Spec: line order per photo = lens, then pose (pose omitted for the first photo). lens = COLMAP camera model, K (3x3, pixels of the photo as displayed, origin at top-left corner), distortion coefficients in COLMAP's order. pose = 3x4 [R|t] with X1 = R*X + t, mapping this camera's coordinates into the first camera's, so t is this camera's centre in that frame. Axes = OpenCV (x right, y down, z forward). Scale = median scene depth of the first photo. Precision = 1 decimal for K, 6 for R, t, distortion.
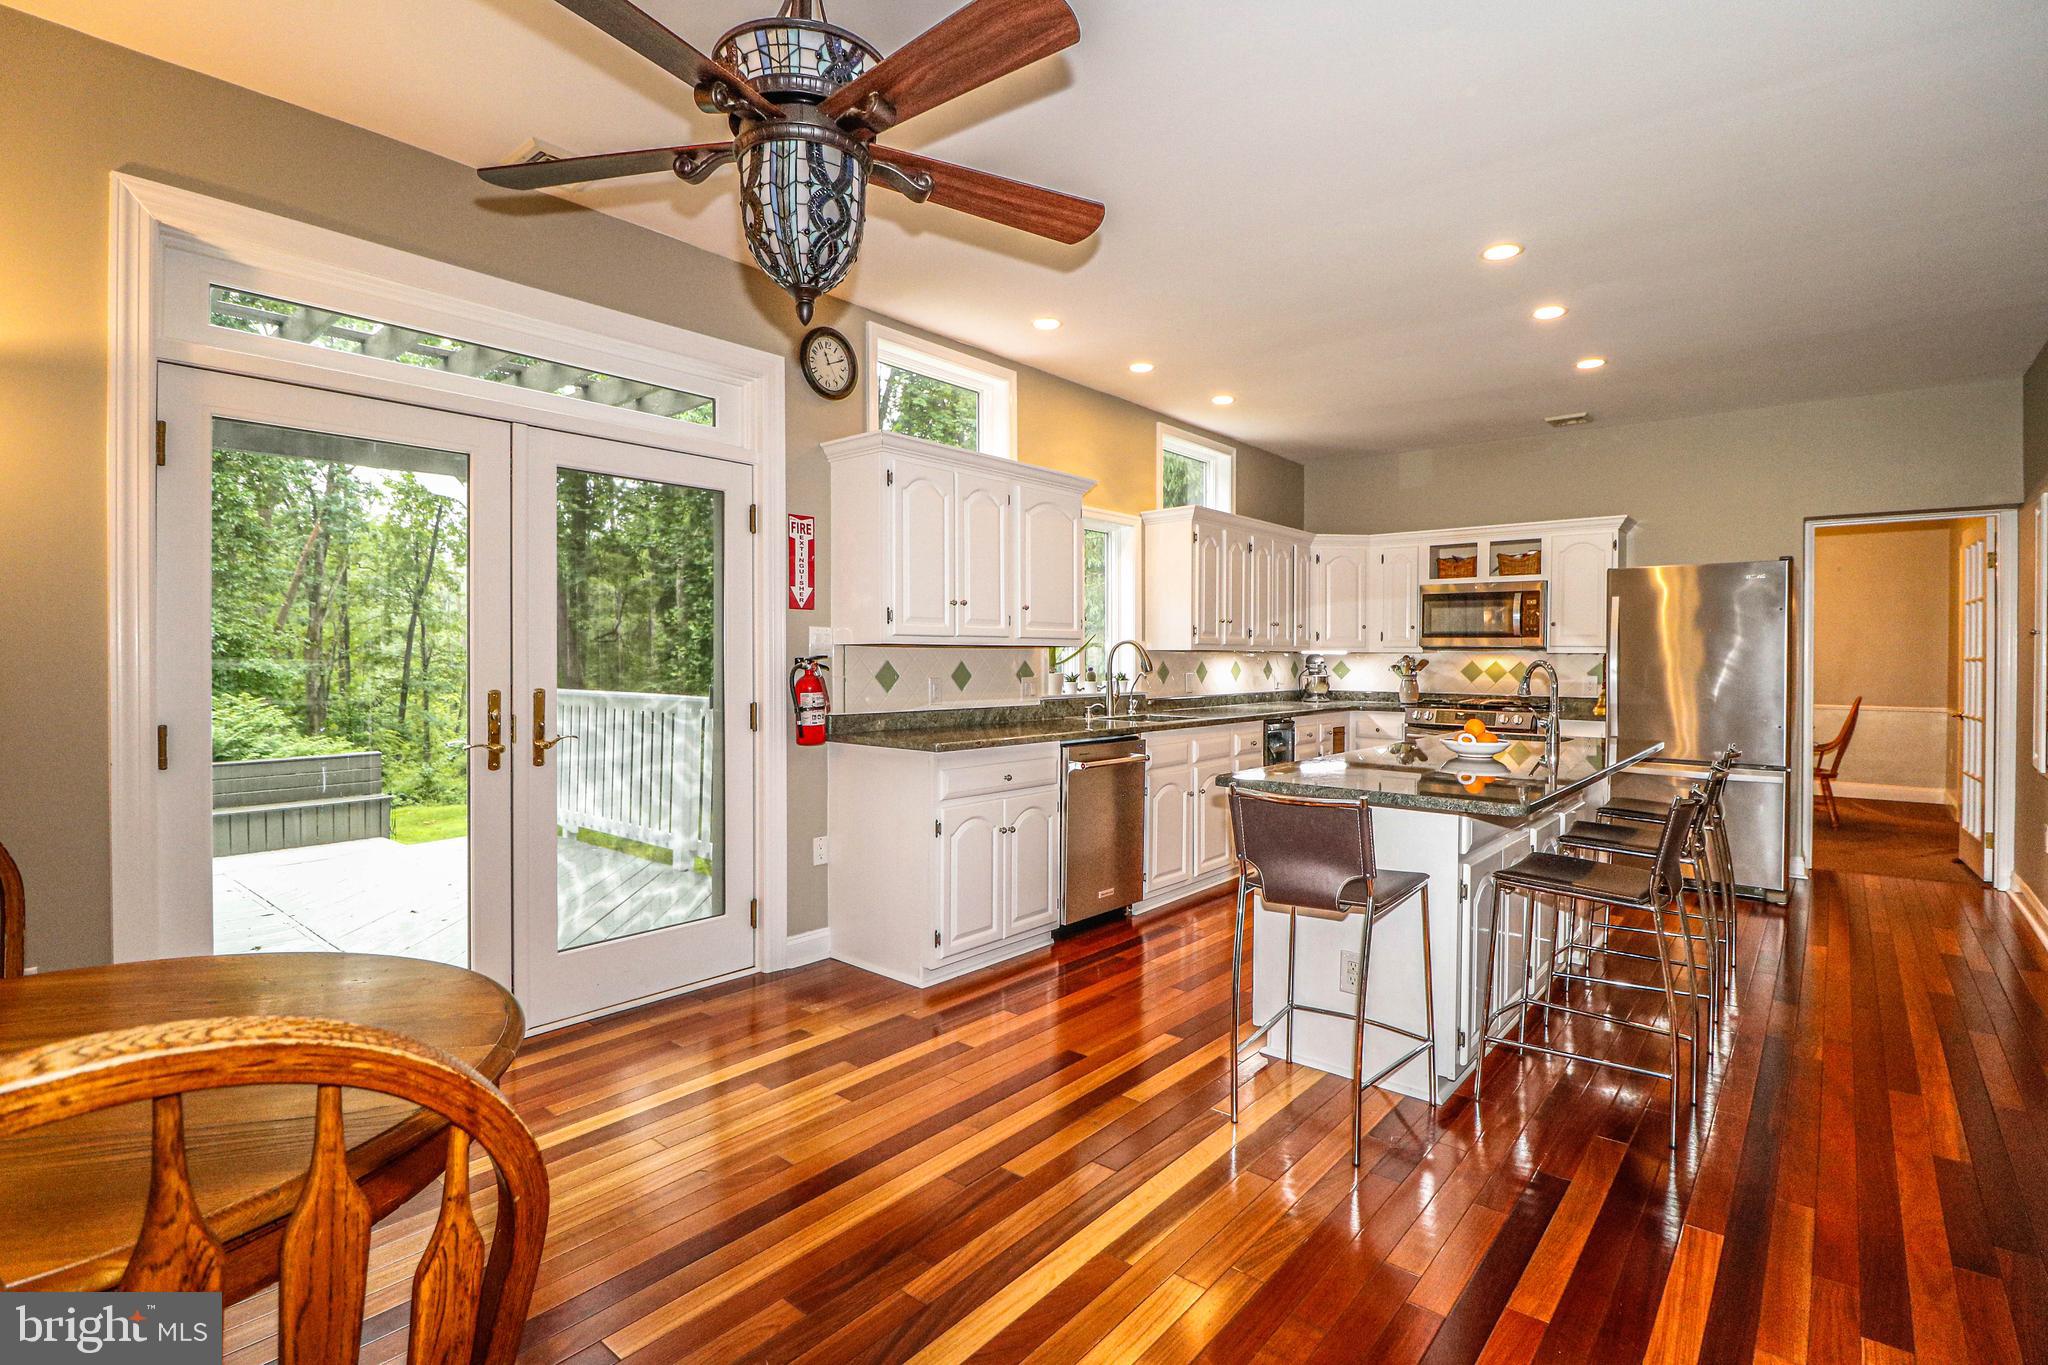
lens RADIAL K [[955.7, 0, 1037.0], [0, 955.7, 666.0], [0, 0, 1]] dist [0.003192, -0.000452]
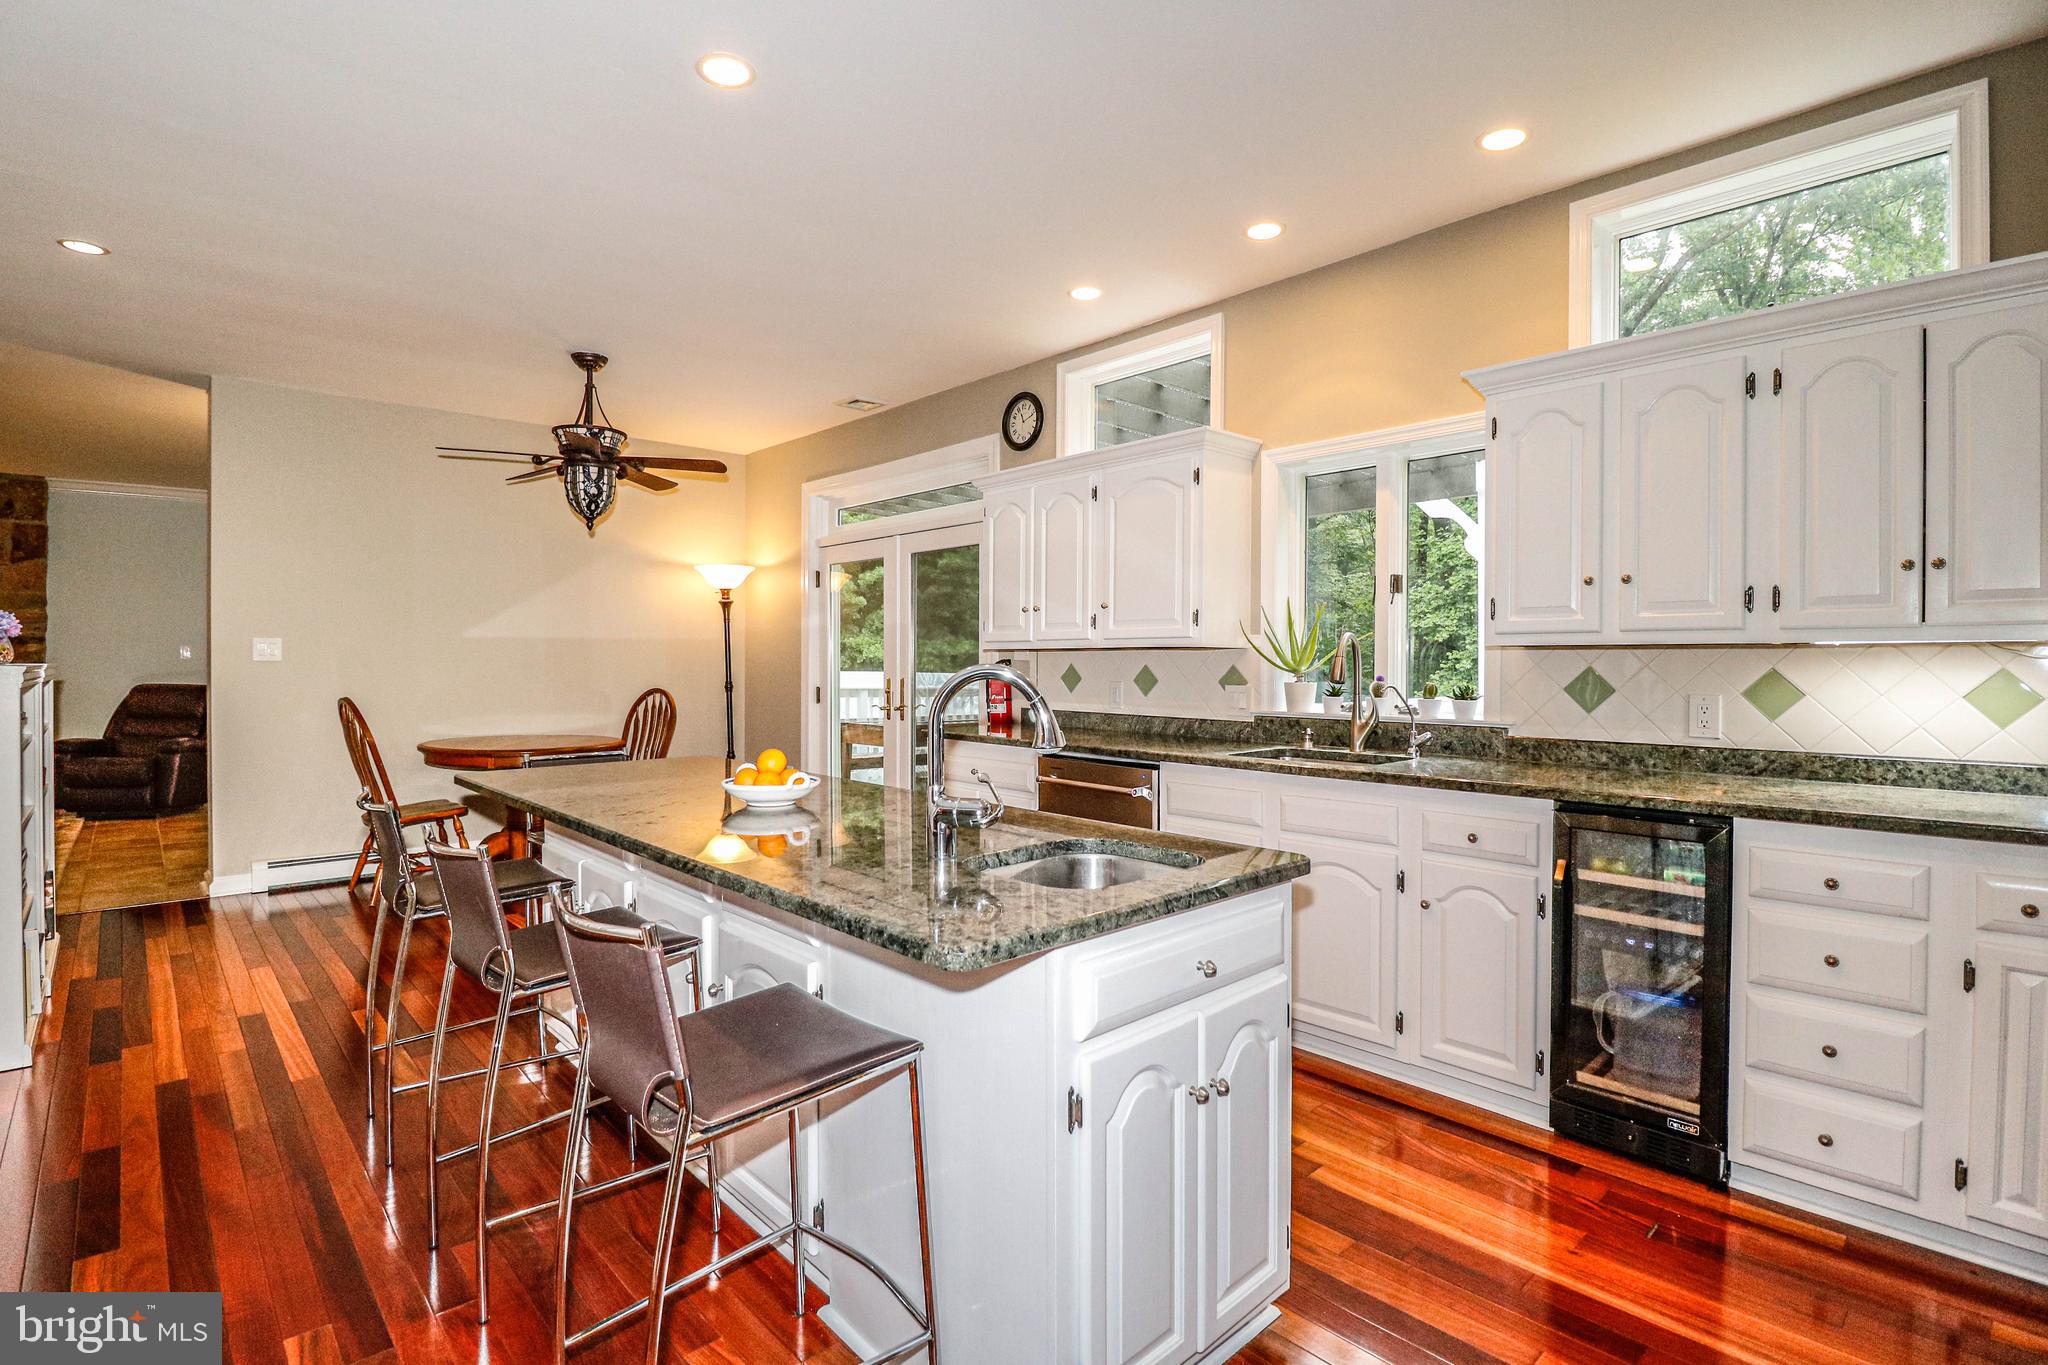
lens RADIAL K [[955.7, 0, 1039.4], [0, 955.7, 670.2], [0, 0, 1]] dist [0.003192, -0.000452]
pose [[-0.096062, 0.009542, -0.995330, 0.636496], [-0.006813, 0.999924, 0.010244, -0.006367], [0.995352, 0.007765, -0.095990, 0.724117]]
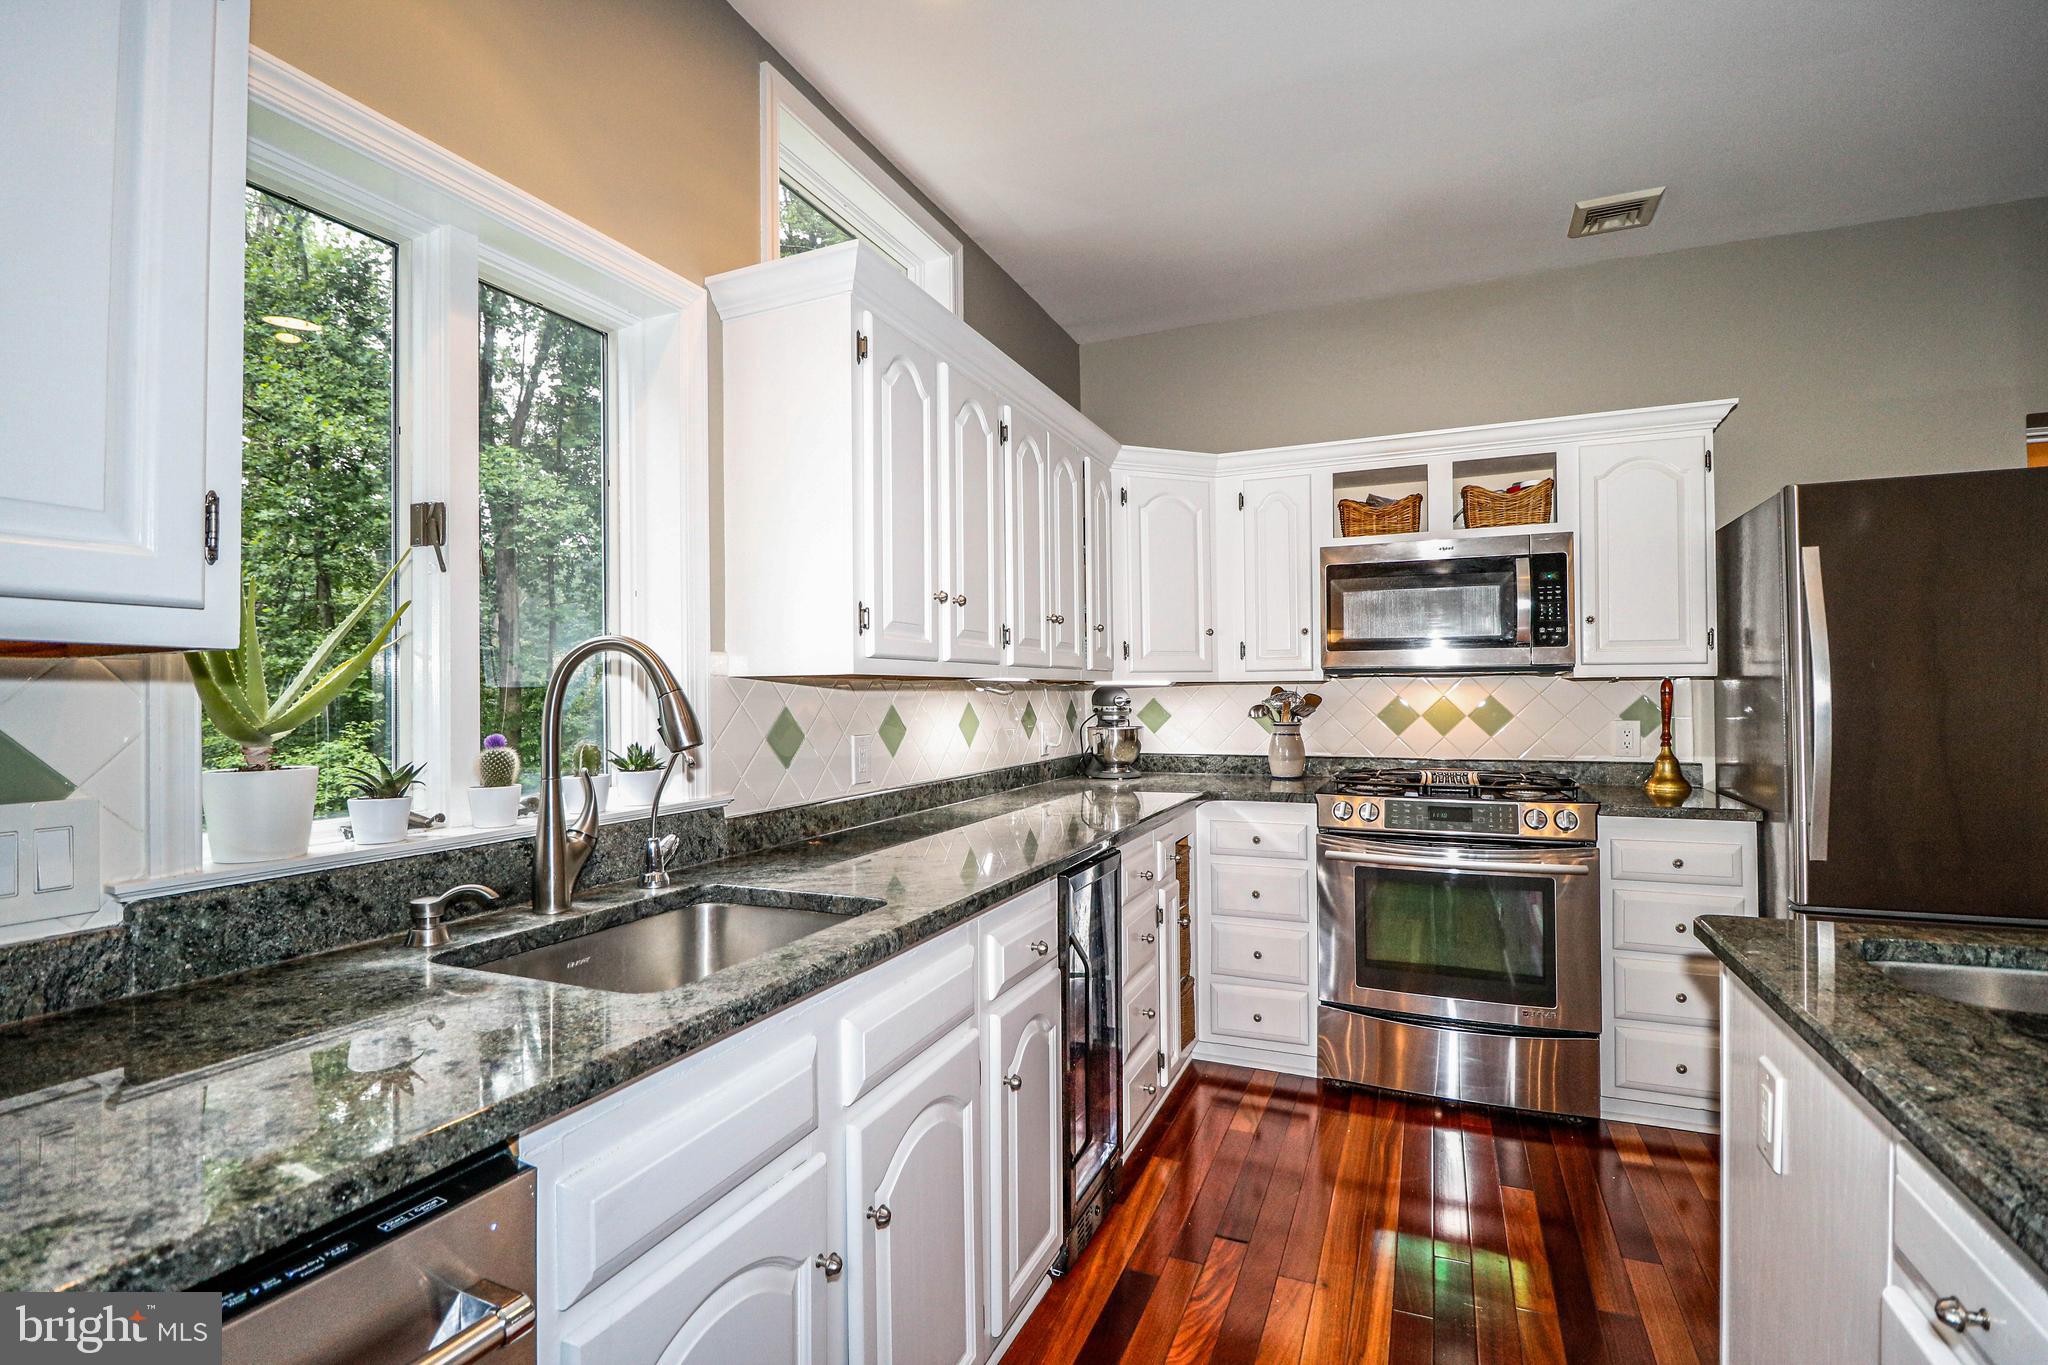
lens RADIAL K [[955.7, 0, 1035.9], [0, 955.7, 684.0], [0, 0, 1]] dist [0.003192, -0.000452]
pose [[0.954682, -0.007946, 0.297520, 0.109957], [0.014132, 0.999726, -0.018645, -0.005418], [-0.297291, 0.022005, 0.954533, 0.592299]]
